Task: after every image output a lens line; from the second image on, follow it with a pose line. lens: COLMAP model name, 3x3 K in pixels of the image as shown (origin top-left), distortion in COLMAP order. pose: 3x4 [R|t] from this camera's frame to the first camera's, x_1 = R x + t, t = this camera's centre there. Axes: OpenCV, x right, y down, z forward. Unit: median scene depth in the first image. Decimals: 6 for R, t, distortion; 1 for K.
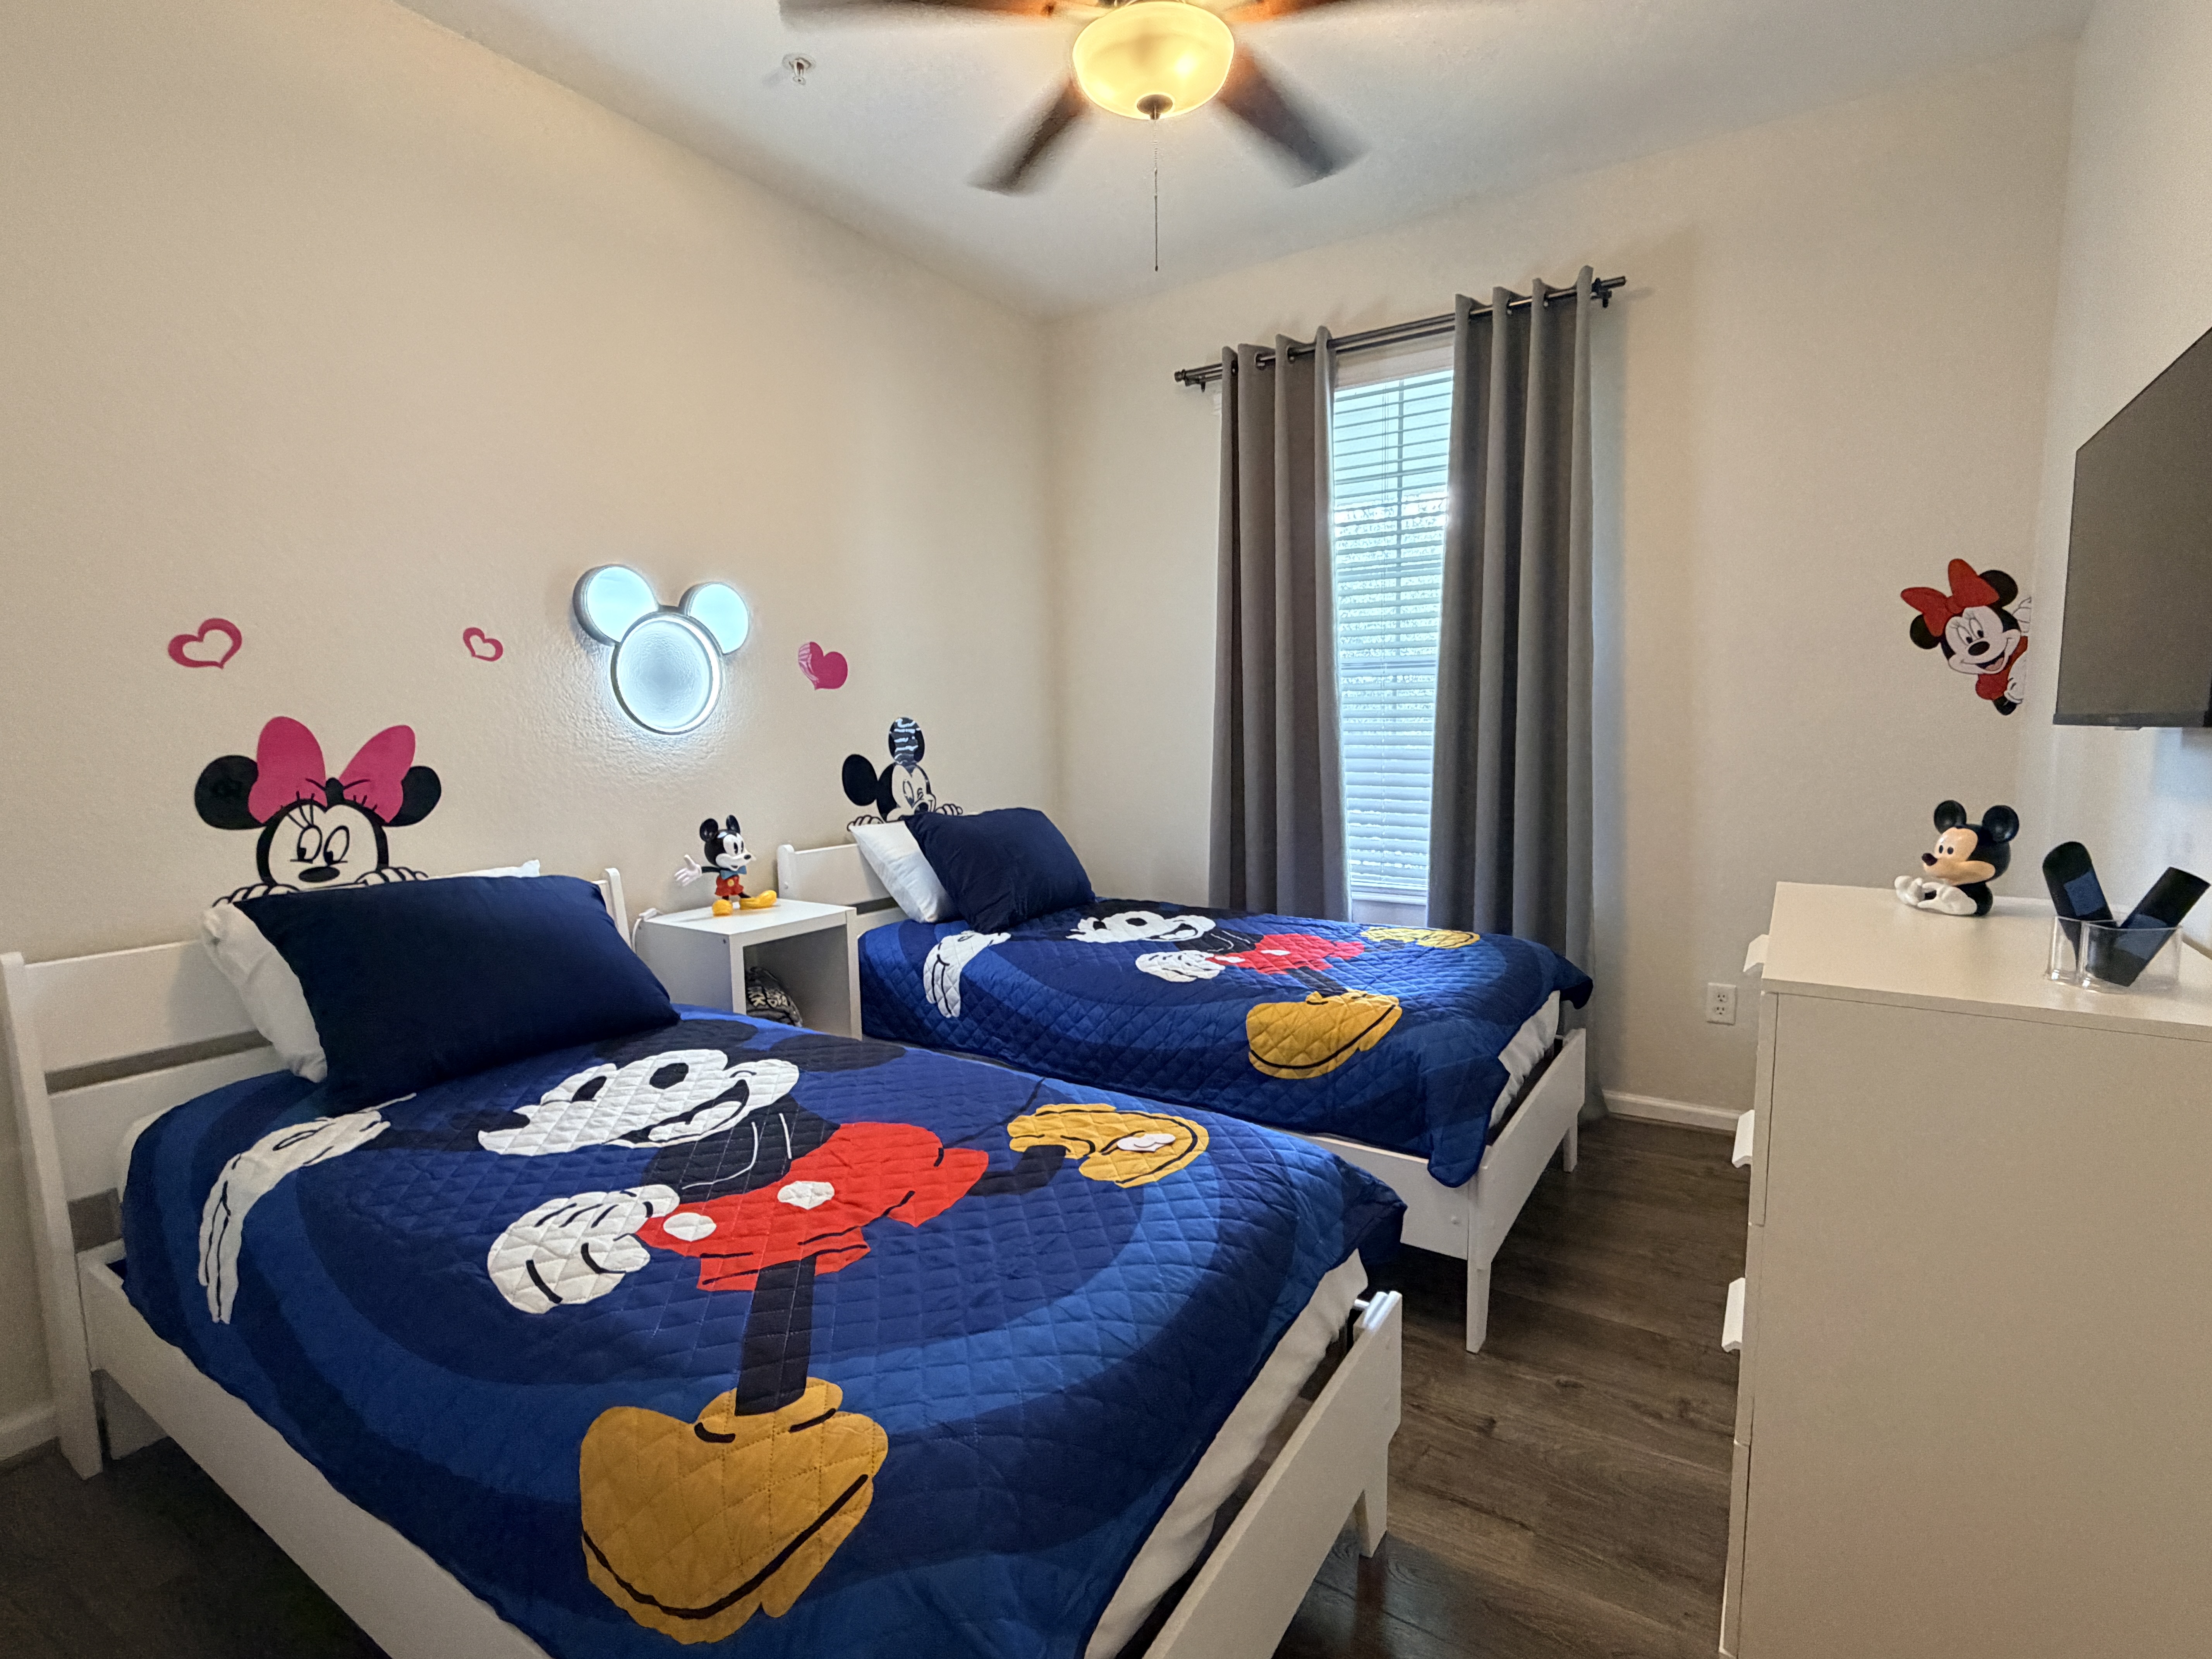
lens RADIAL K [[1048.6, 0, 1106.6], [0, 1048.6, 826.2], [0, 0, 1]] dist [0.004911, 0.000053]
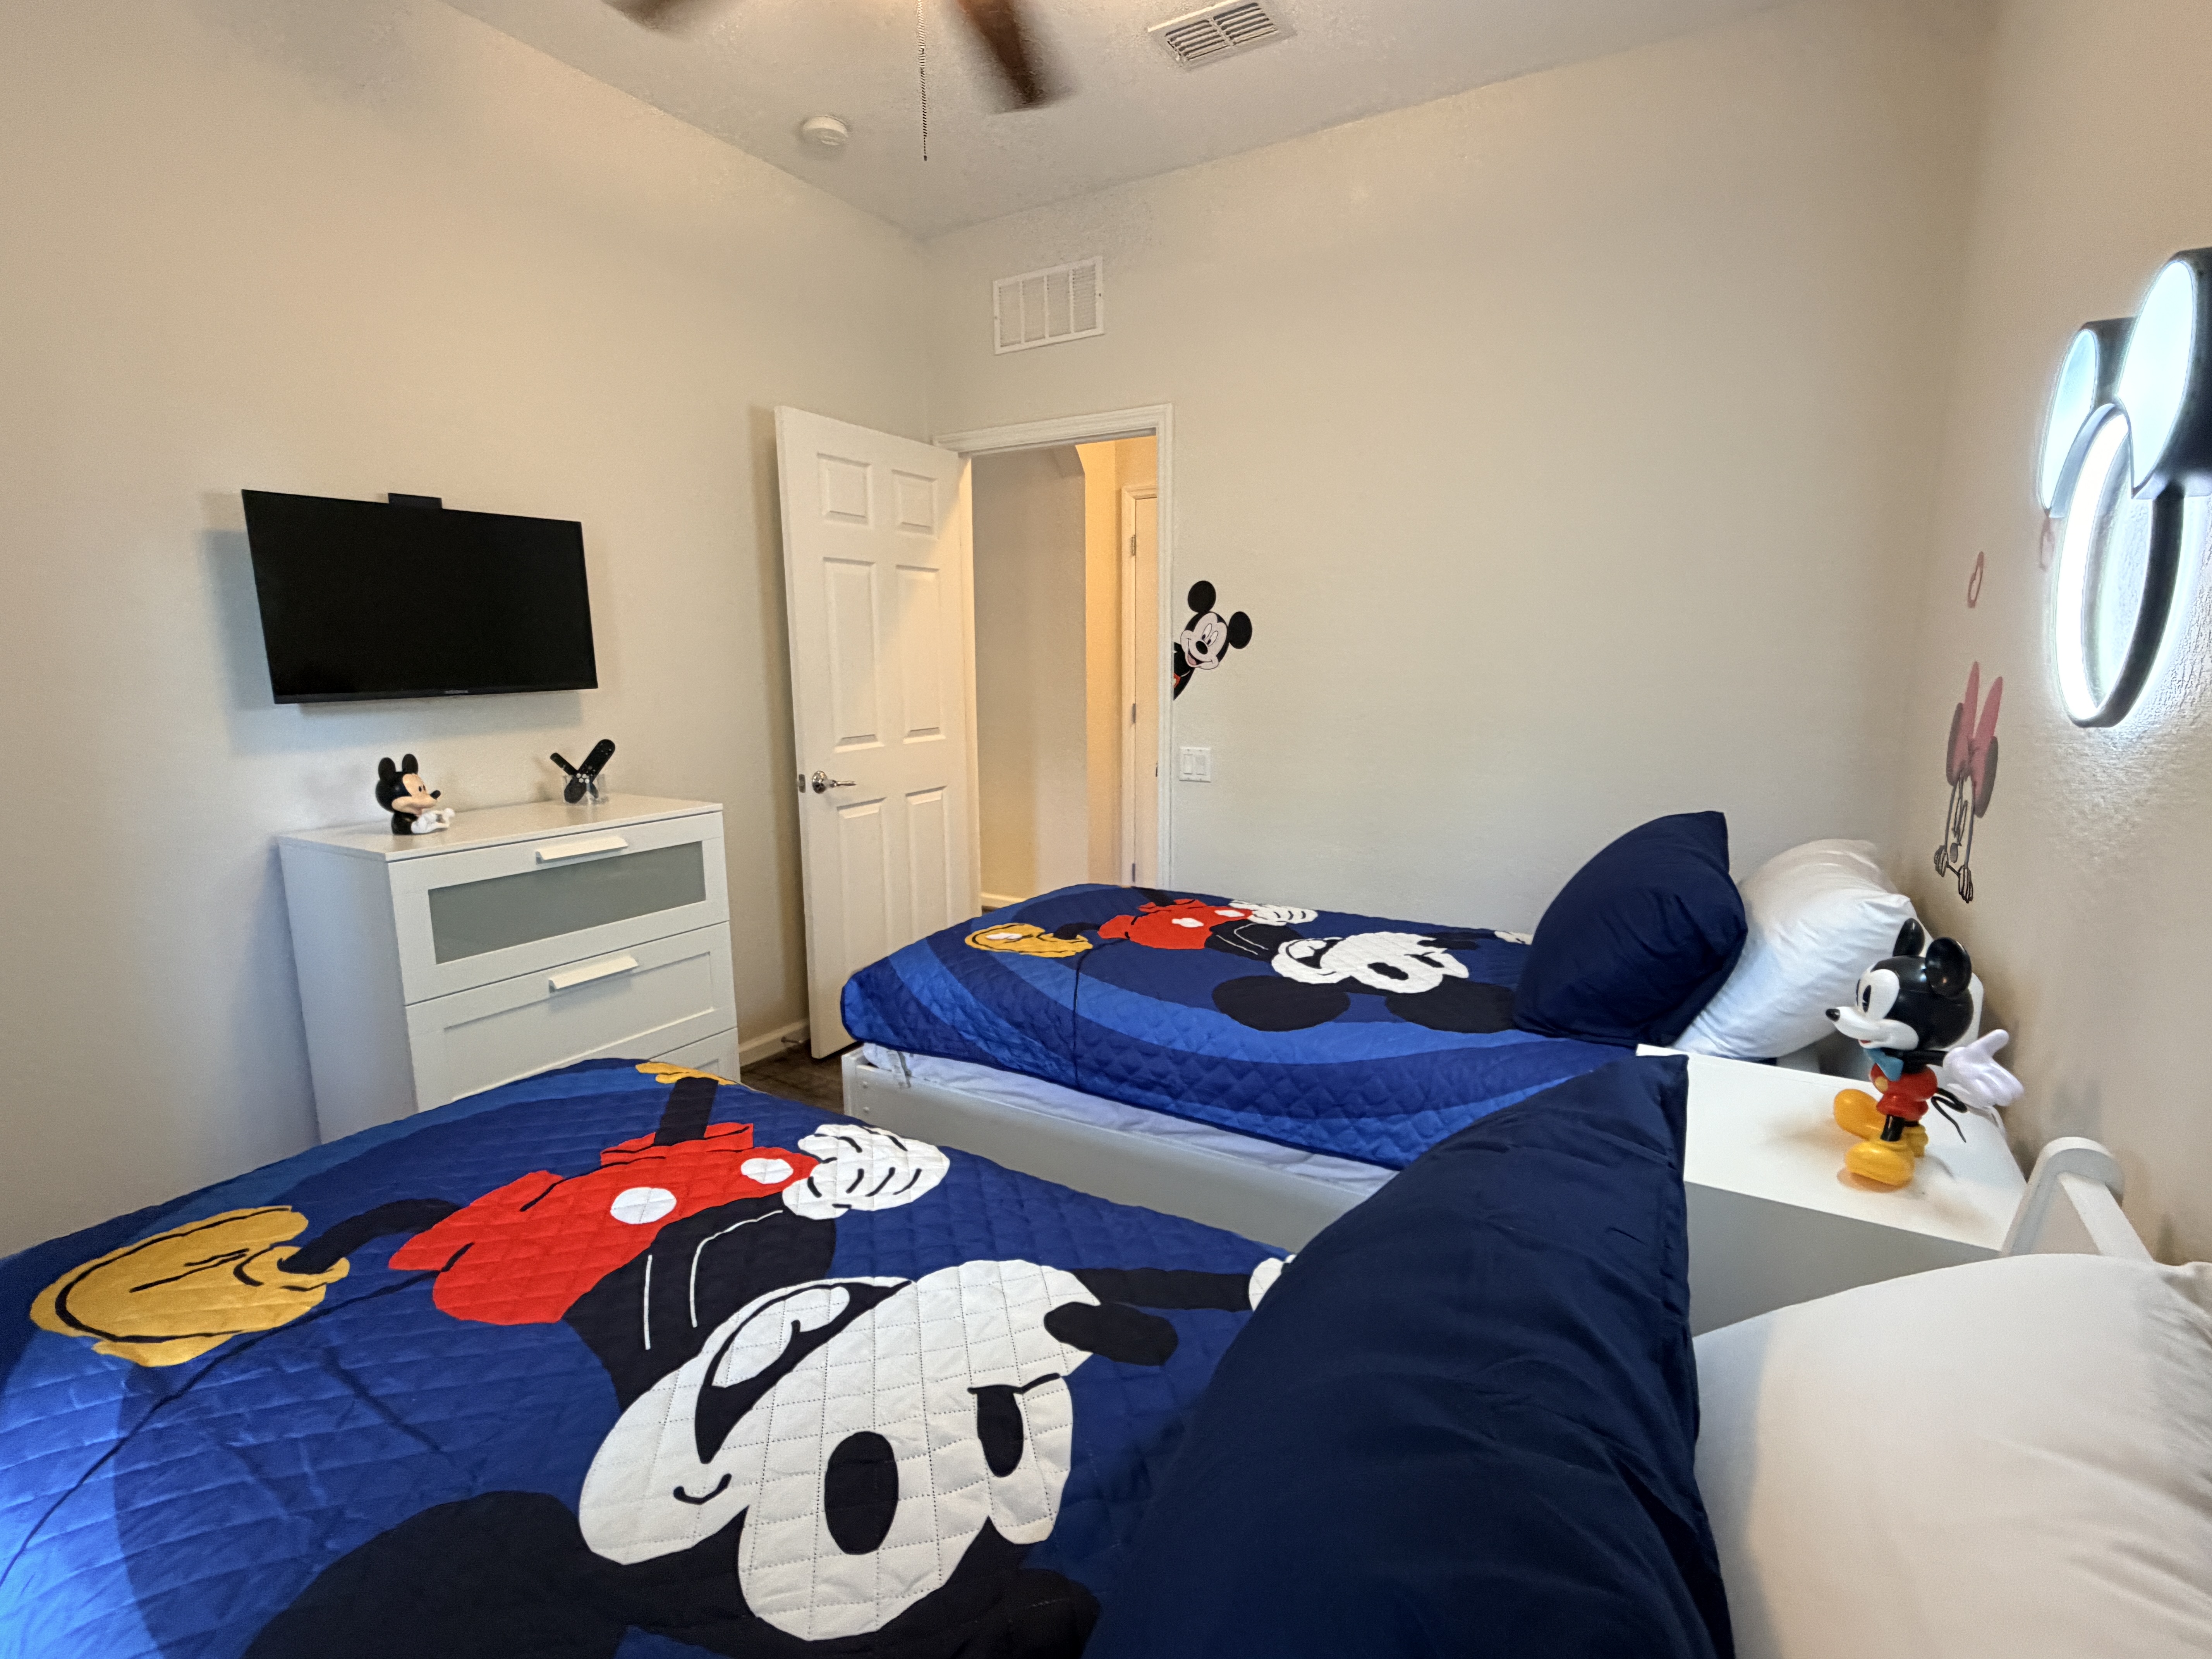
lens RADIAL K [[1048.6, 0, 1106.6], [0, 1048.6, 826.2], [0, 0, 1]] dist [0.004911, 0.000053]
pose [[-0.998844, 0.029563, -0.037899, -0.045488], [0.018306, 0.963040, 0.268736, -0.212608], [0.044443, 0.267732, -0.962468, 1.777442]]
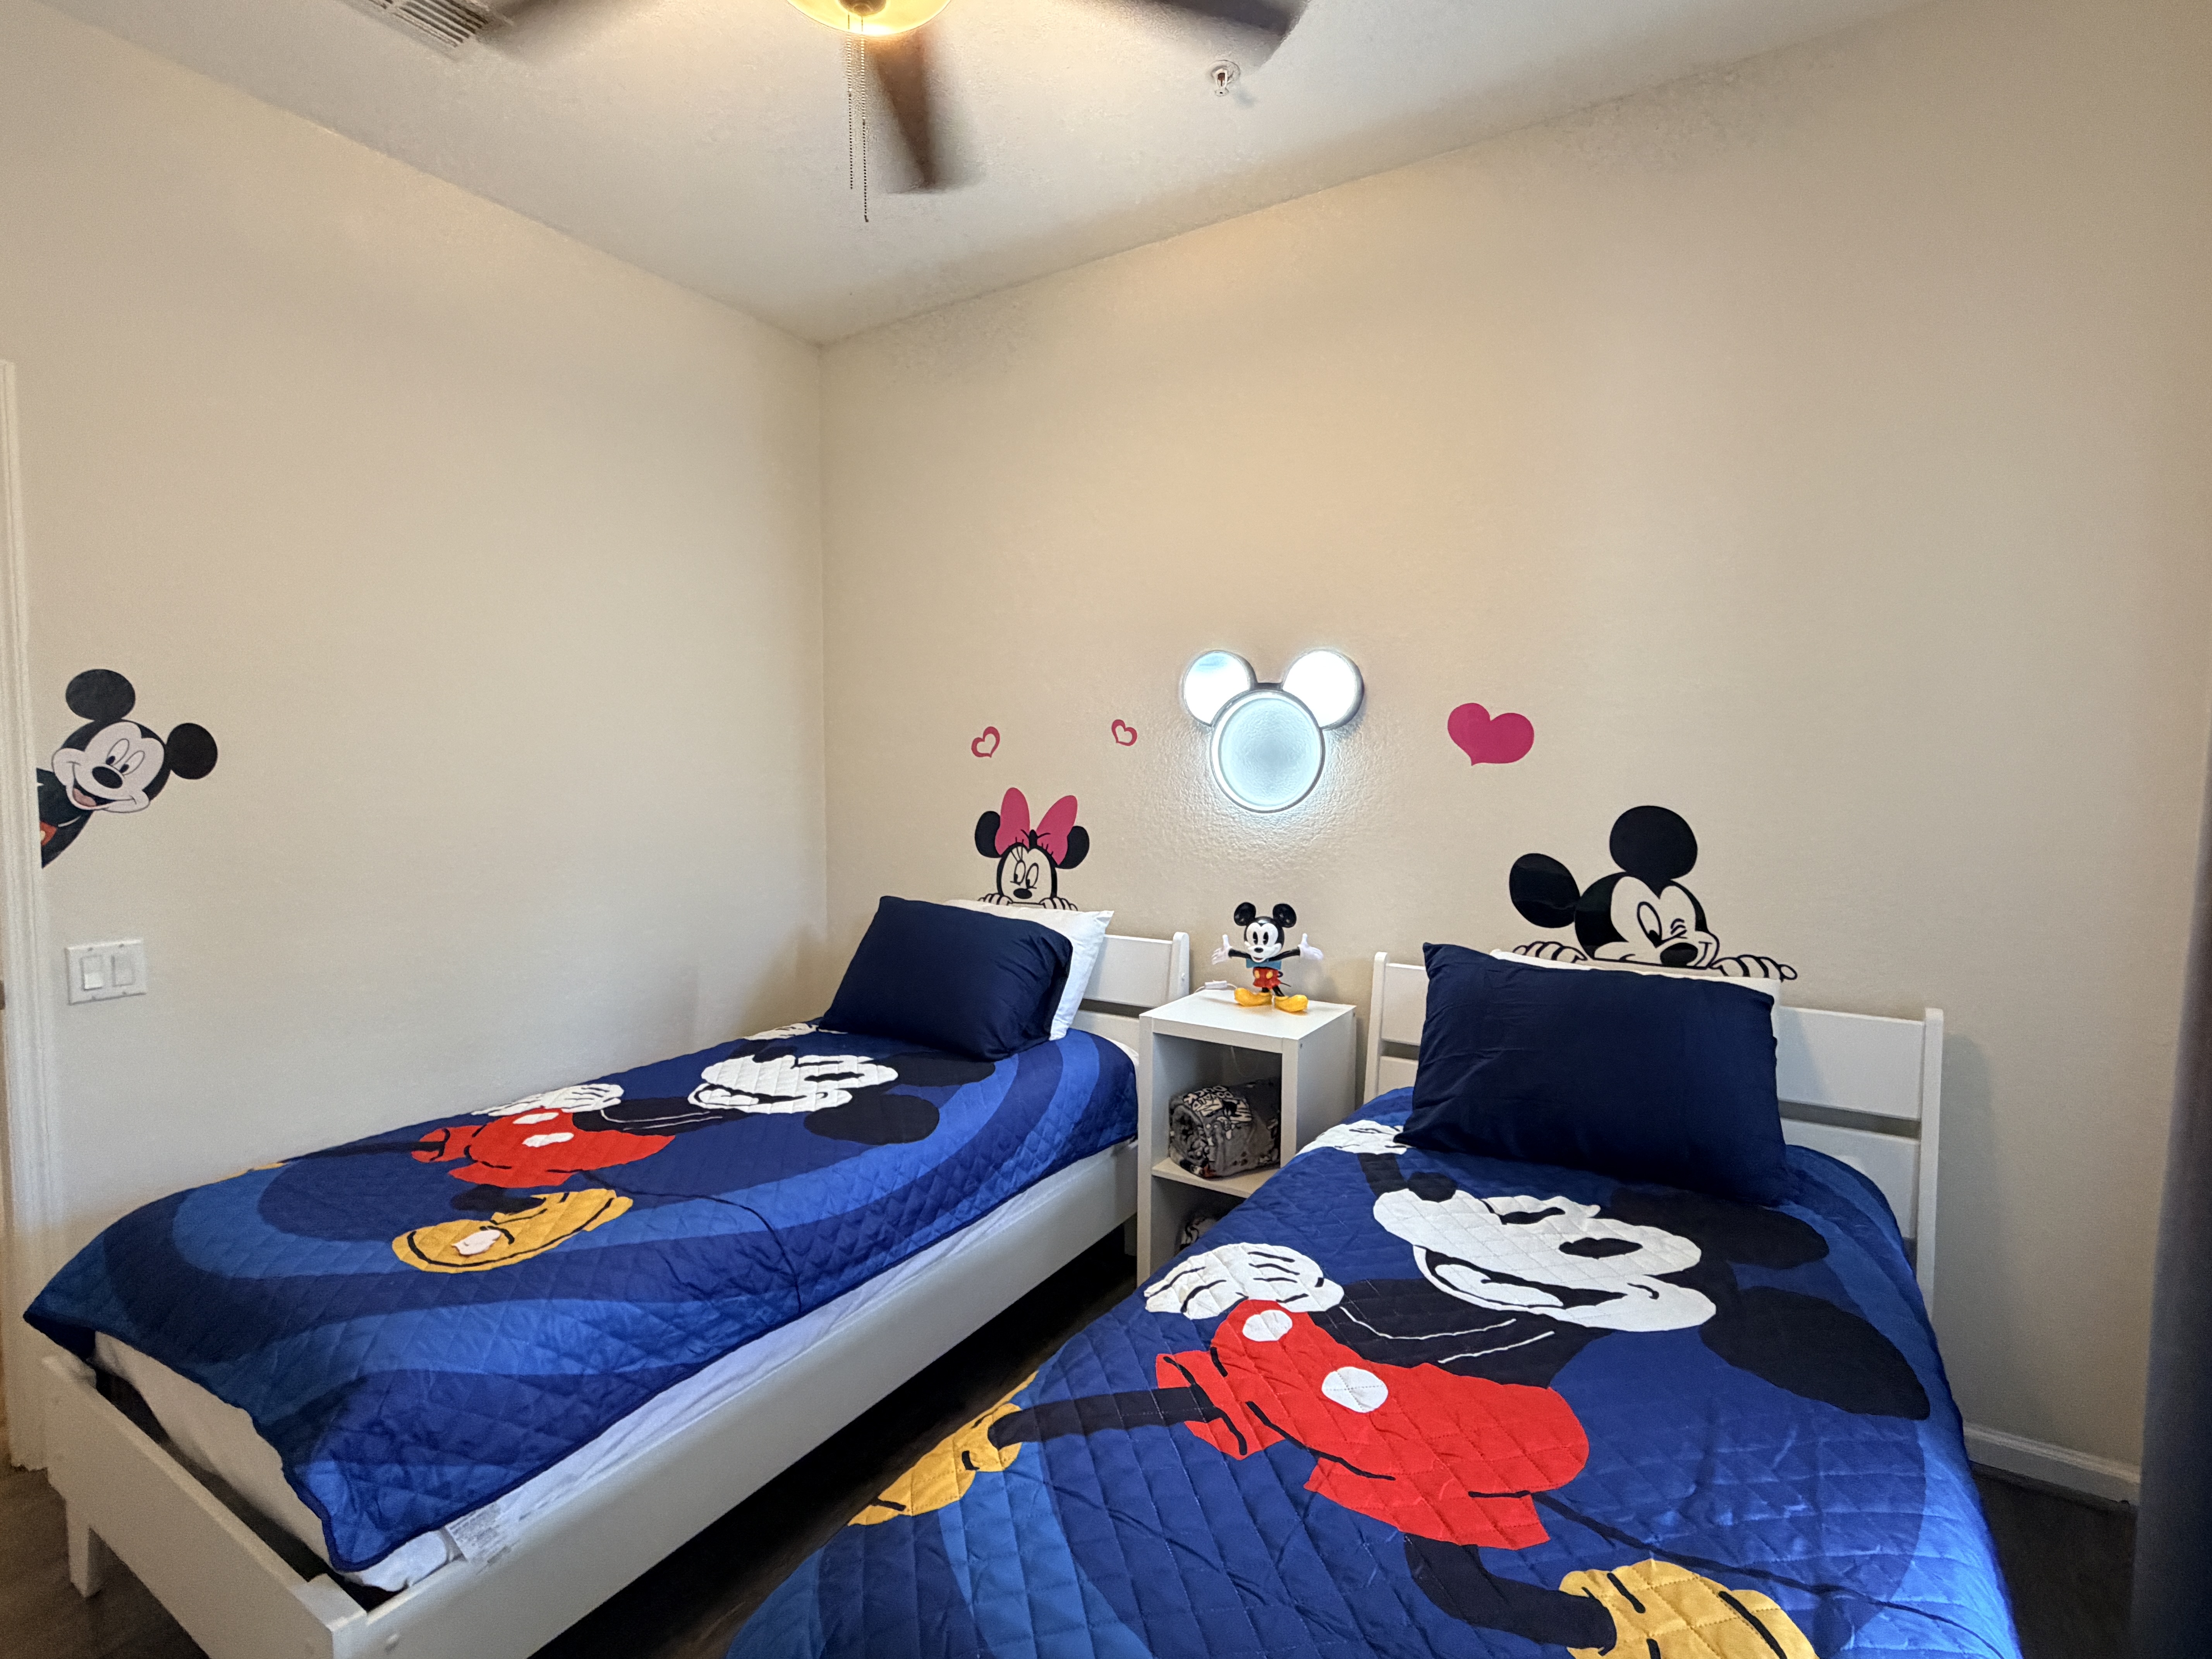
lens RADIAL K [[1048.6, 0, 1106.6], [0, 1048.6, 826.2], [0, 0, 1]] dist [0.004911, 0.000053]
pose [[0.016549, 0.070654, -0.997364, 0.723651], [-0.106351, 0.991966, 0.068507, -0.163037], [0.994191, 0.104937, 0.023930, 1.075690]]
